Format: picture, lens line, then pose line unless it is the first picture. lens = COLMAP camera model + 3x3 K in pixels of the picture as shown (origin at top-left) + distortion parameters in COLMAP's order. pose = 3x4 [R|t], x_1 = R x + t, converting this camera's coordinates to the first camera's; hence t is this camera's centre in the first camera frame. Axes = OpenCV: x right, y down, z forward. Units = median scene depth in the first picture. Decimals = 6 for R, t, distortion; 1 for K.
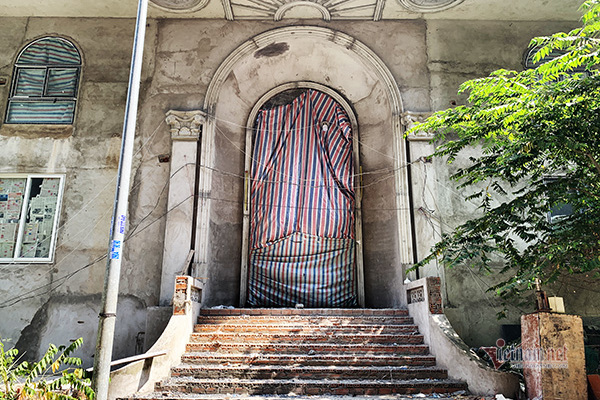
lens RADIAL K [[452.9, 0, 300.7], [0, 452.9, 197.4], [0, 0, 1]] dist [0.006628, 0.001465]
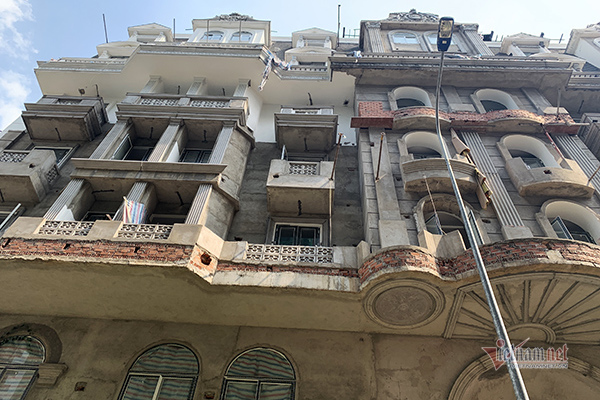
lens RADIAL K [[452.9, 0, 300.1], [0, 452.9, 199.3], [0, 0, 1]] dist [0.006628, 0.001465]
pose [[0.998834, 0.035562, -0.032661, -0.452629], [-0.048072, 0.795878, -0.603546, -0.032862], [0.004531, 0.604412, 0.796659, 0.061703]]
